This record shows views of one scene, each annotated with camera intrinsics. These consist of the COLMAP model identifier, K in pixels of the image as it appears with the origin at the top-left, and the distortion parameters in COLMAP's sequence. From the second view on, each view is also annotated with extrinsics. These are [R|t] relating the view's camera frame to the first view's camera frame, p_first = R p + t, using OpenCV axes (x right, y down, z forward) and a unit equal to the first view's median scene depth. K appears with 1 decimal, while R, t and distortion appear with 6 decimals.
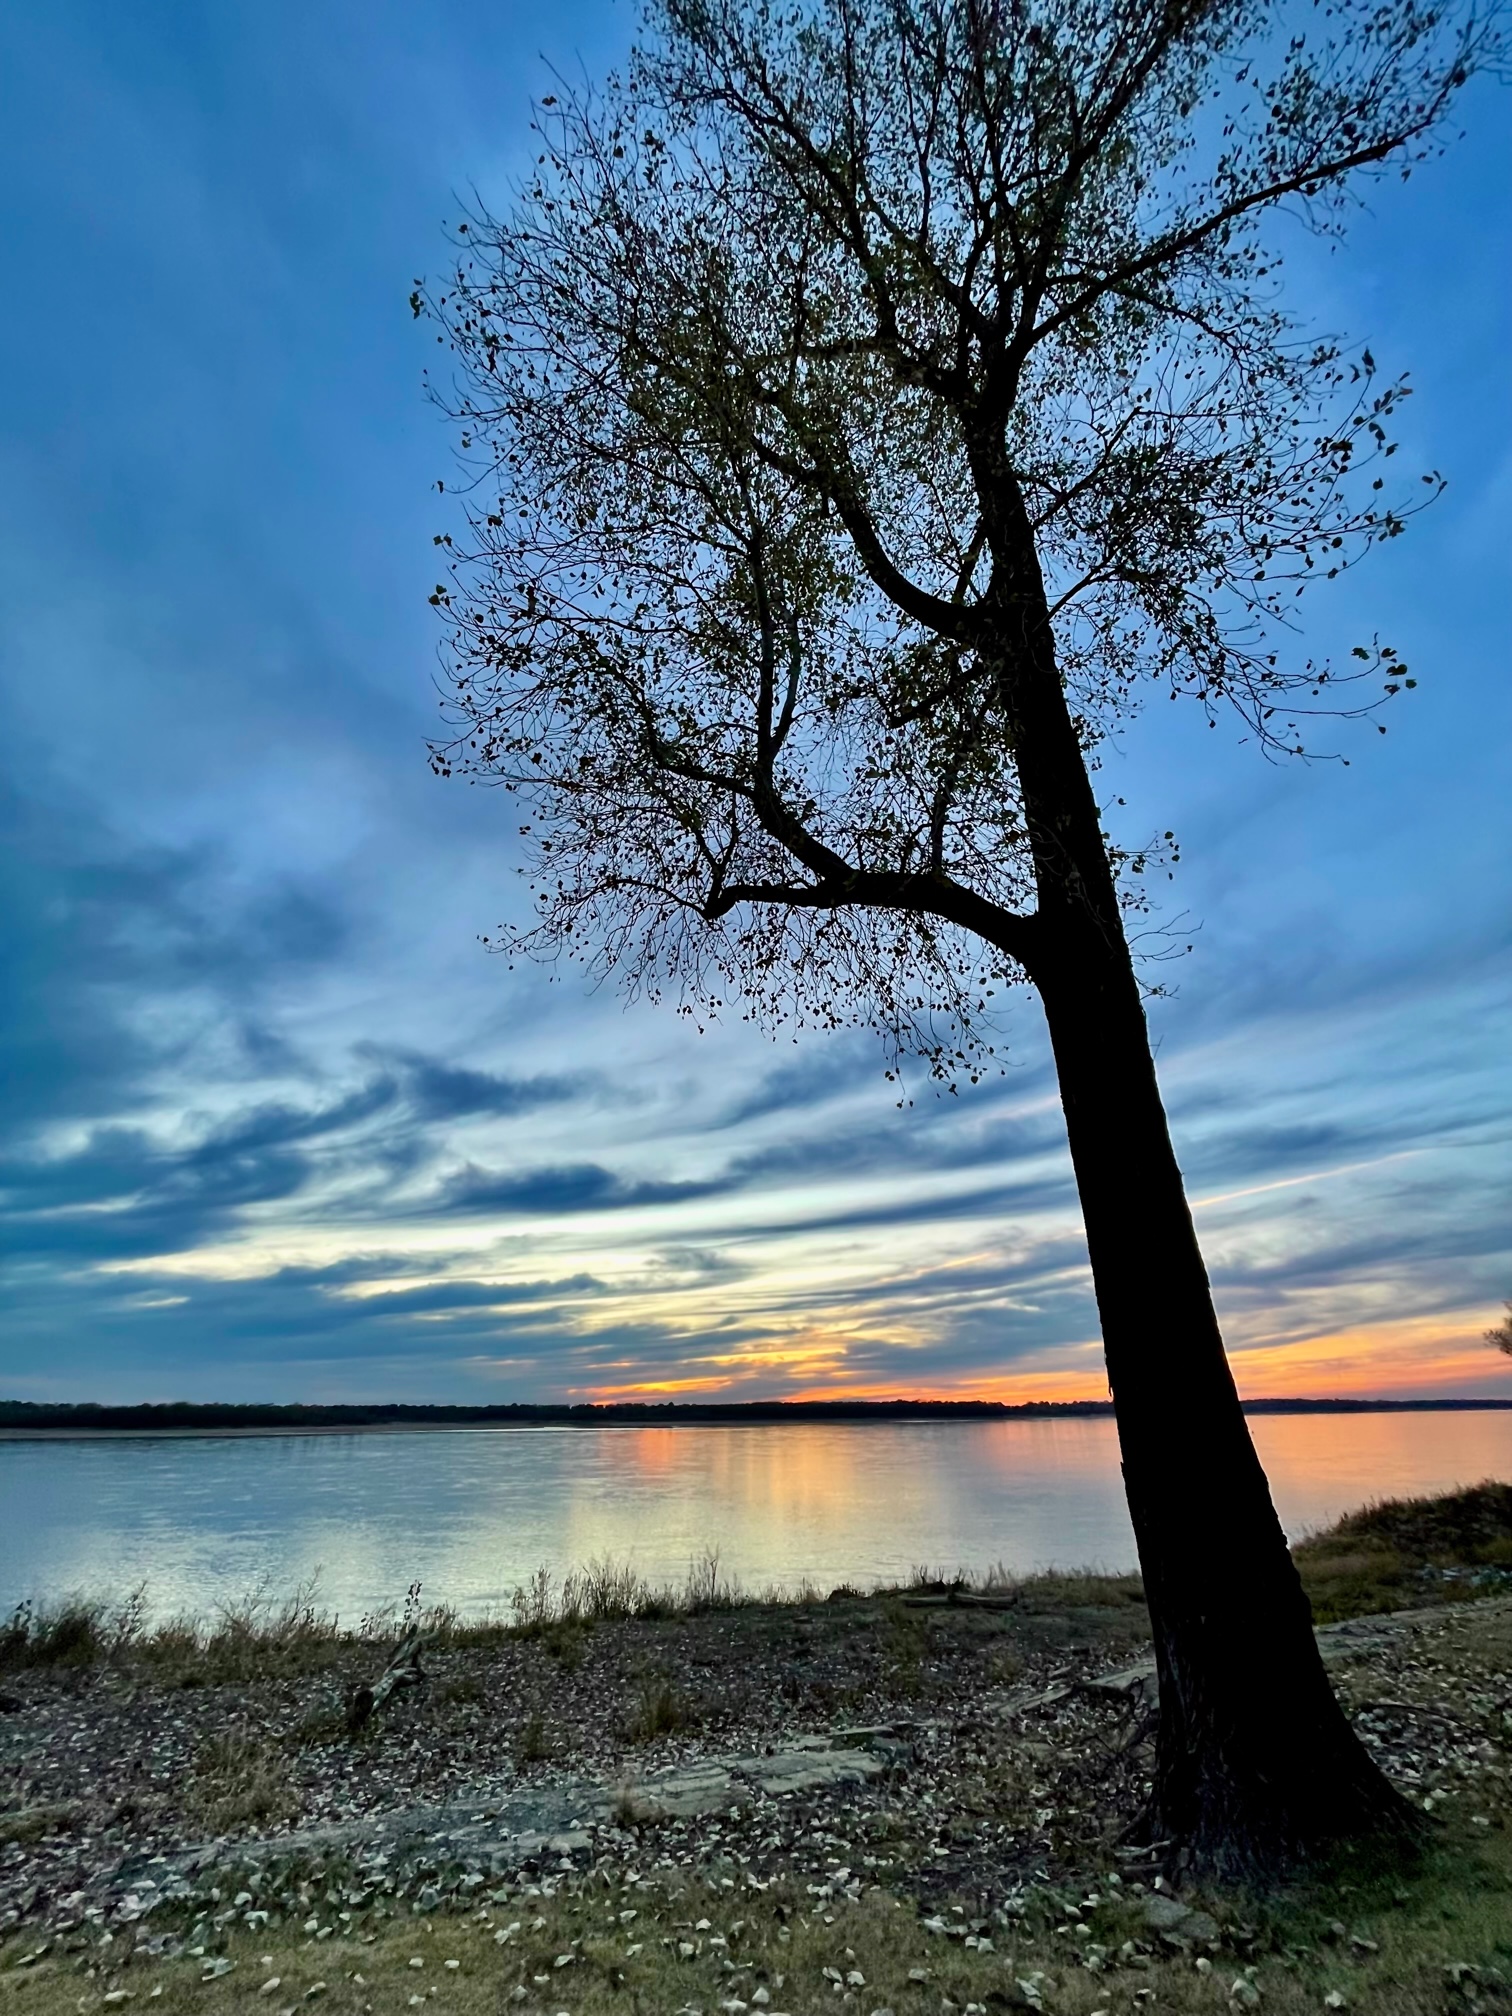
lens RADIAL K [[805.5, 0, 756.0], [0, 805.5, 1008.0], [0, 0, 1]] dist [0.000072, -0.000223]
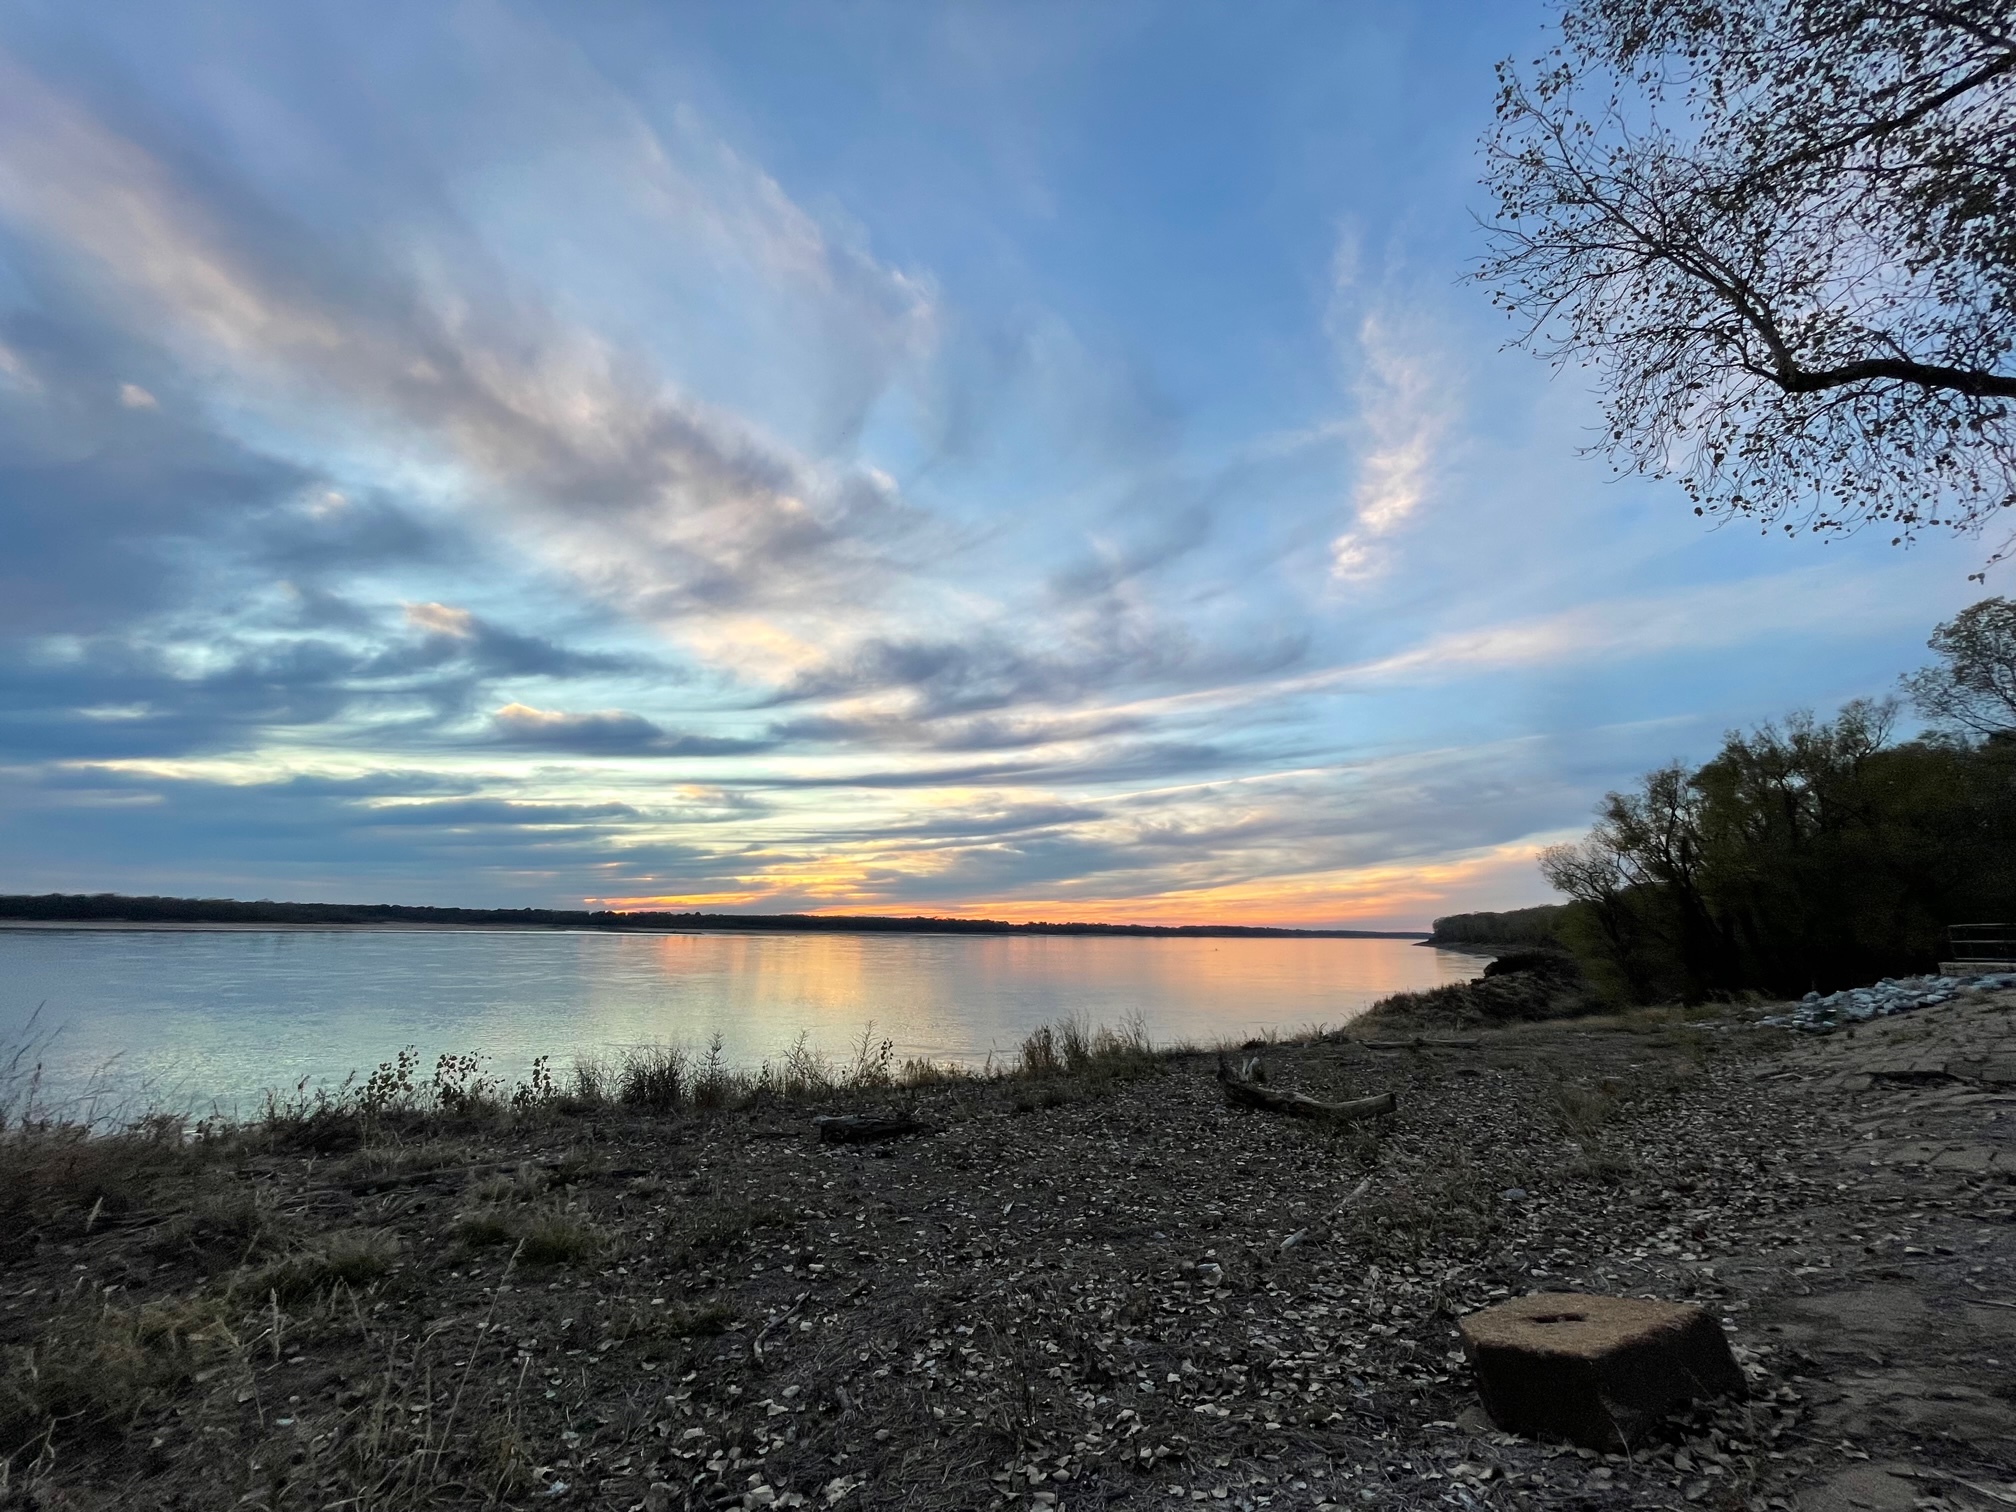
lens RADIAL K [[805.5, 0, 1009.0], [0, 805.5, 773.3], [0, 0, 1]] dist [0.000072, -0.000223]
pose [[0.961820, 0.079388, 0.261914, 0.005295], [-0.147785, 0.956140, 0.252895, -0.047999], [-0.230350, -0.281947, 0.931367, -0.097652]]
